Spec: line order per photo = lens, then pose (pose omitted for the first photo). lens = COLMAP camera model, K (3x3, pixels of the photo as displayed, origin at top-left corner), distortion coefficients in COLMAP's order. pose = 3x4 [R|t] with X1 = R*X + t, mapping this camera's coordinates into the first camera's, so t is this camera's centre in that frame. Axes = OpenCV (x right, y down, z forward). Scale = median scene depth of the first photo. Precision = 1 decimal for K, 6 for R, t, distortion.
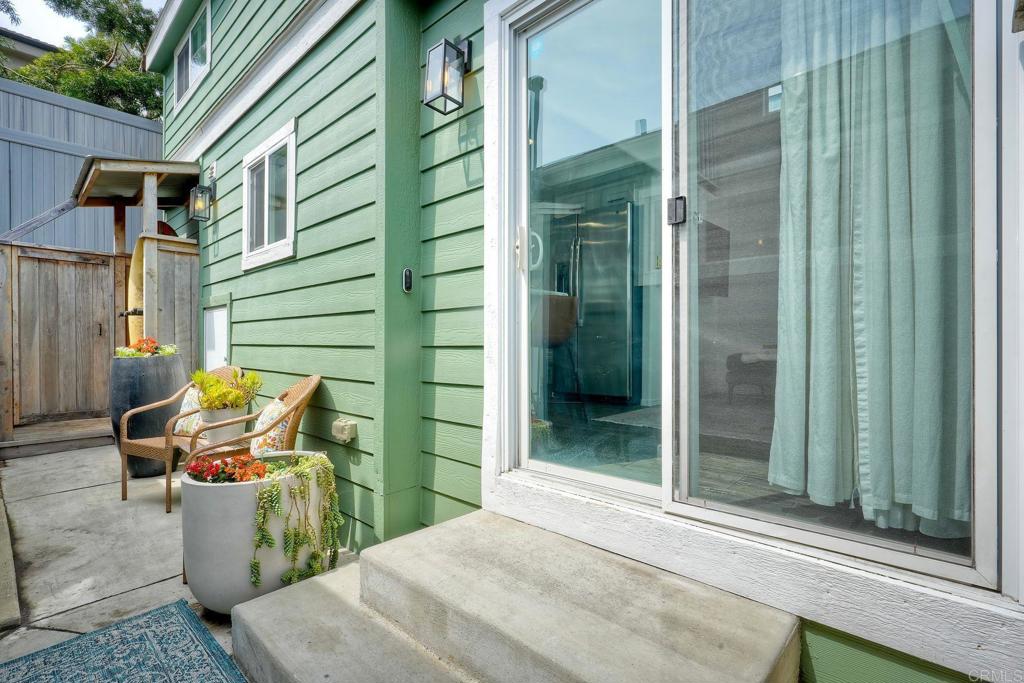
lens RADIAL K [[472.1, 0, 502.5], [0, 472.1, 347.1], [0, 0, 1]] dist [-0.008276, 0.003915]
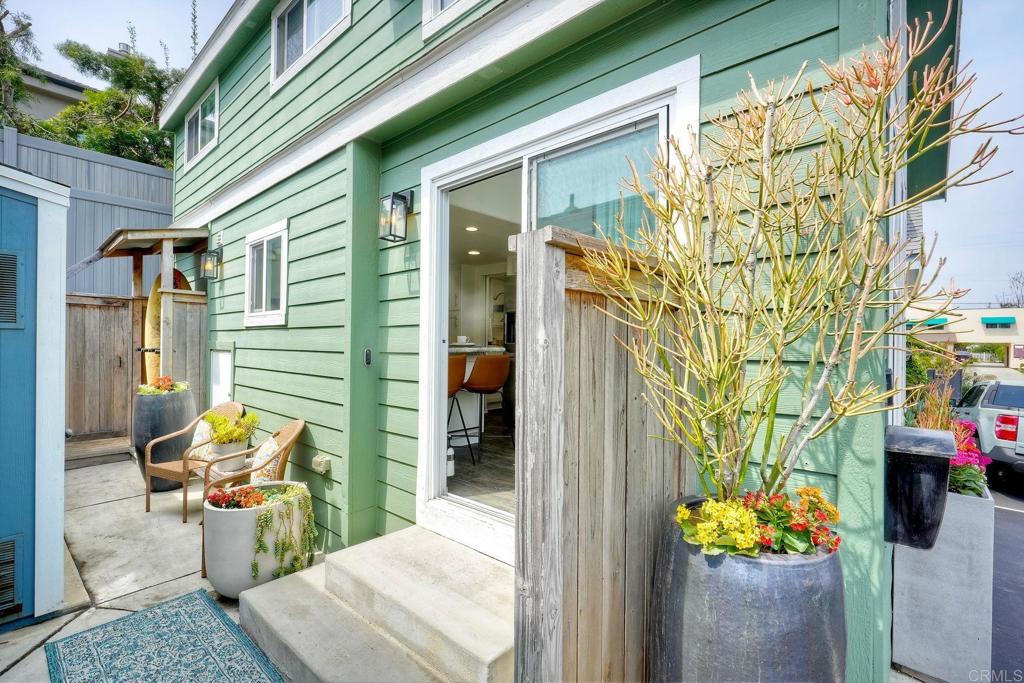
lens RADIAL K [[472.1, 0, 508.1], [0, 472.1, 340.8], [0, 0, 1]] dist [-0.008276, 0.003915]
pose [[0.999807, 0.008493, 0.017735, 0.175039], [-0.008399, 0.999950, -0.005406, -0.176202], [-0.017780, 0.005256, 0.999828, -0.365520]]
